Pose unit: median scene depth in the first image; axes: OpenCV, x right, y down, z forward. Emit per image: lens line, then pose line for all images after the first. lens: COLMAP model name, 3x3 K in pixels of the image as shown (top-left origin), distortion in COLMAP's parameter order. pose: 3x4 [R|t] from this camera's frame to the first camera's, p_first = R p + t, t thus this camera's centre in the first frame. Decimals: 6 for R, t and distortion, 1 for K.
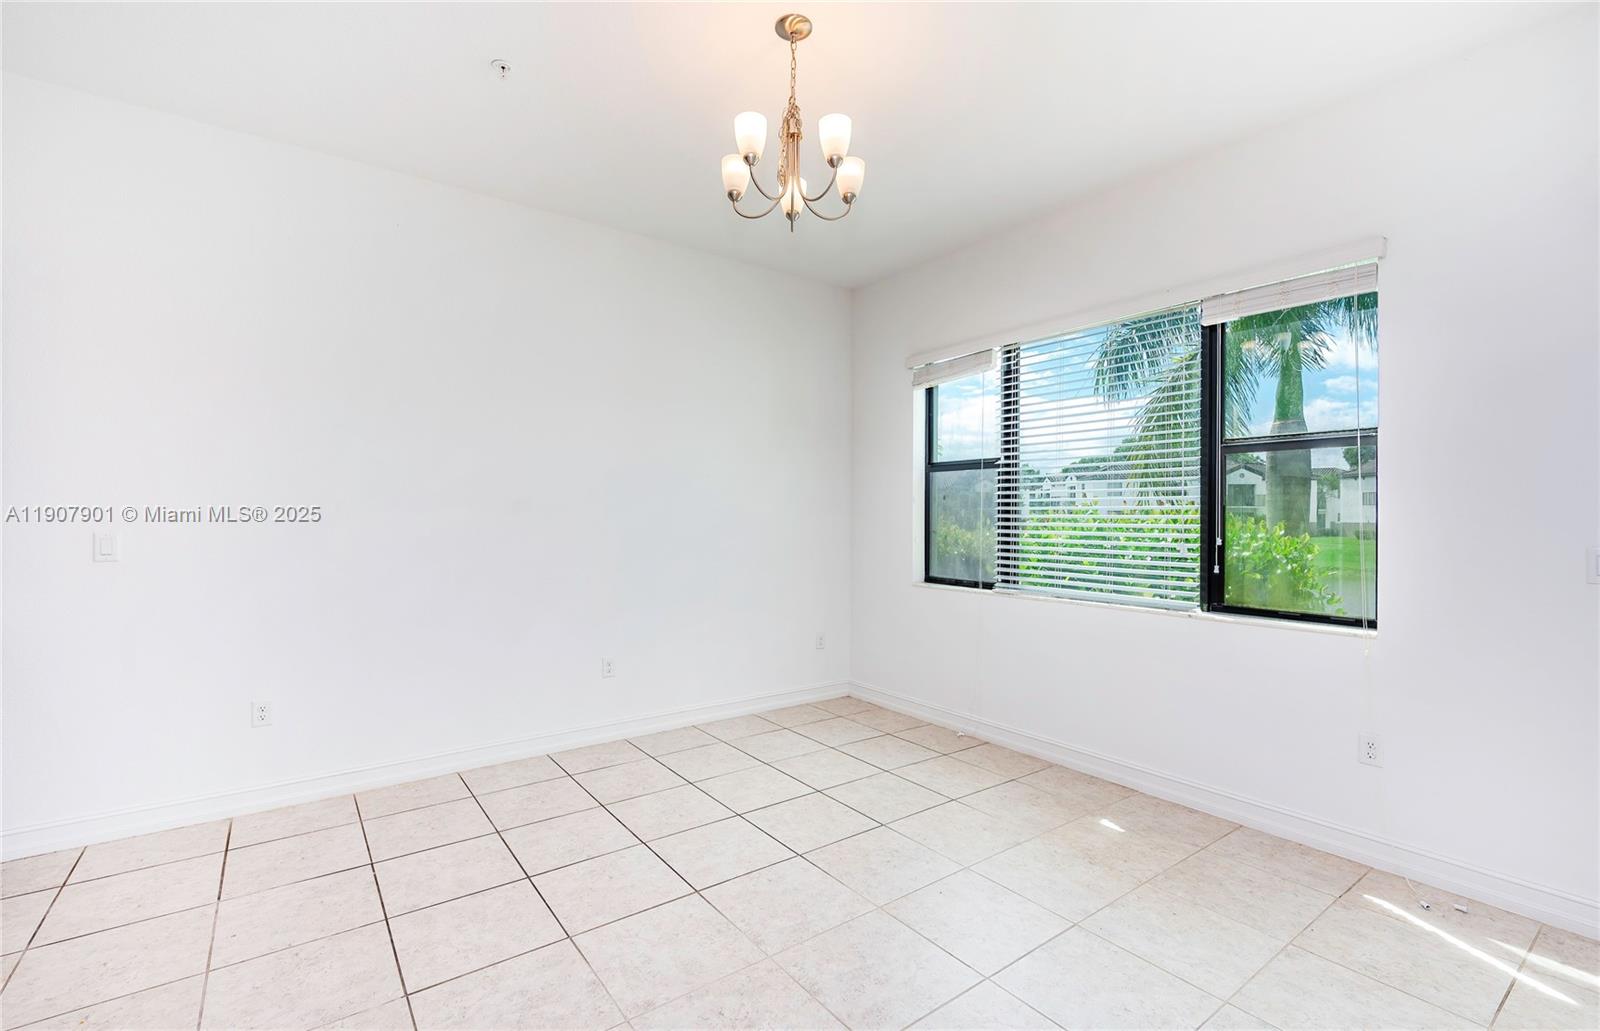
lens RADIAL K [[689.0, 0, 798.7], [0, 689.0, 488.5], [0, 0, 1]] dist [-0.015167, 0.001616]
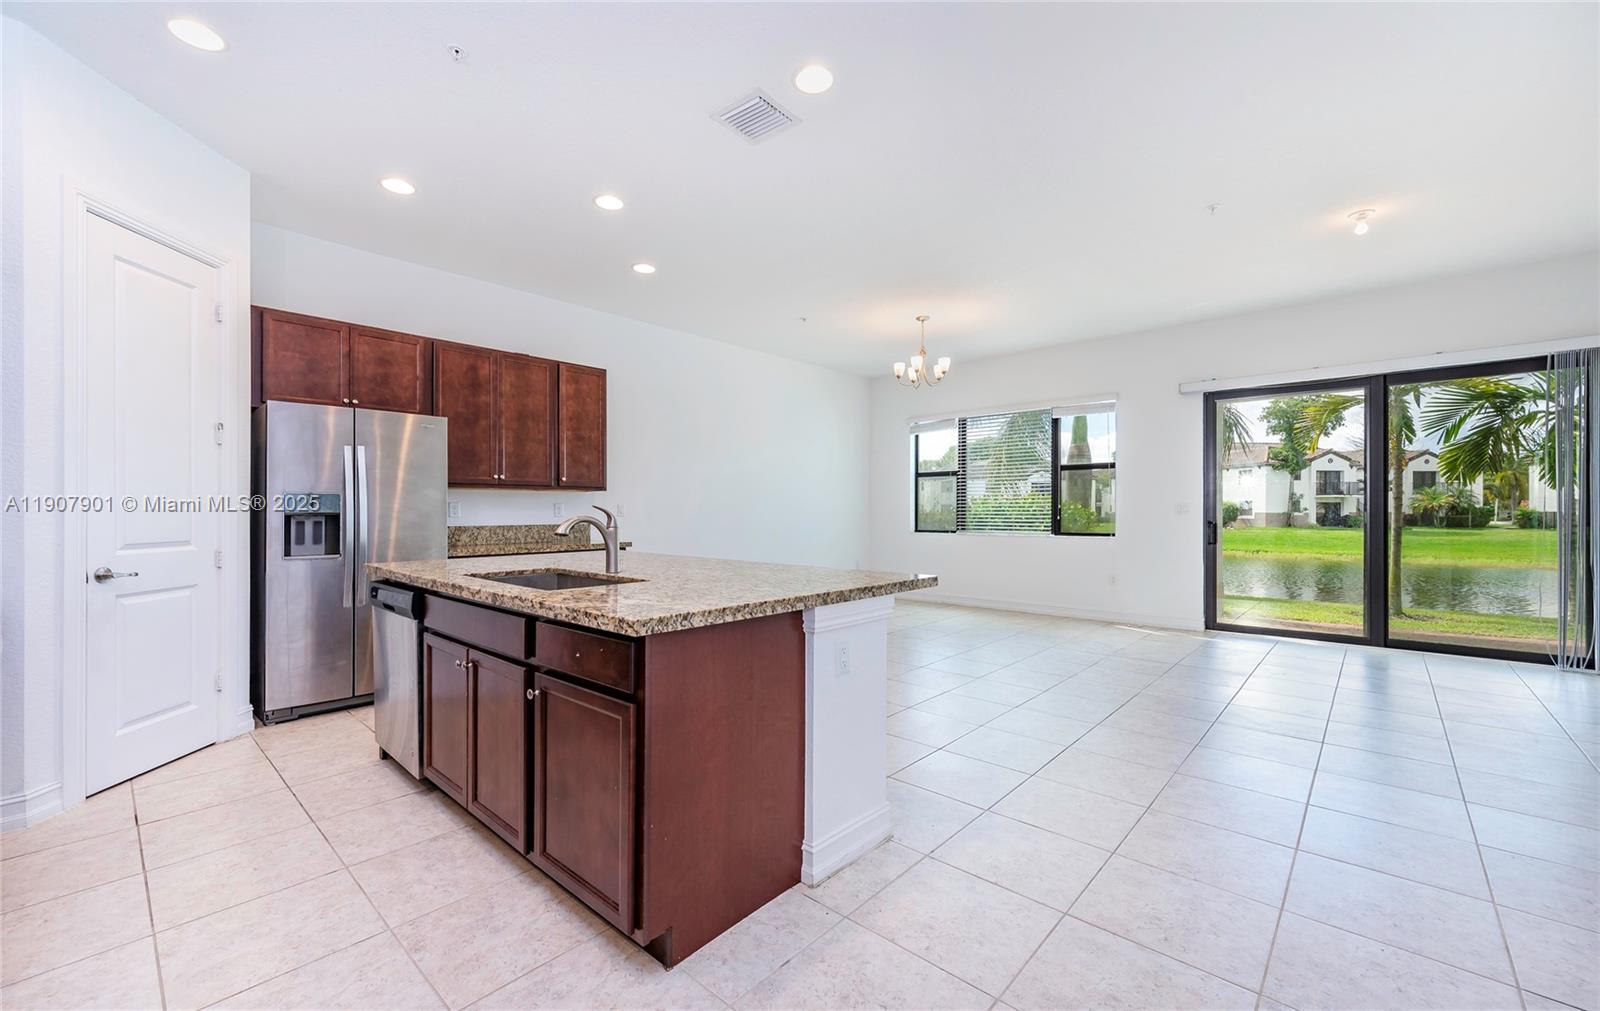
lens RADIAL K [[643.3, 0, 762.4], [0, 643.3, 499.1], [0, 0, 1]] dist [0.004183, -0.002556]
pose [[0.985411, -0.004517, 0.170133, -0.641320], [0.001500, 0.999839, 0.017856, 0.004999], [-0.170186, -0.017341, 0.985259, -0.849746]]
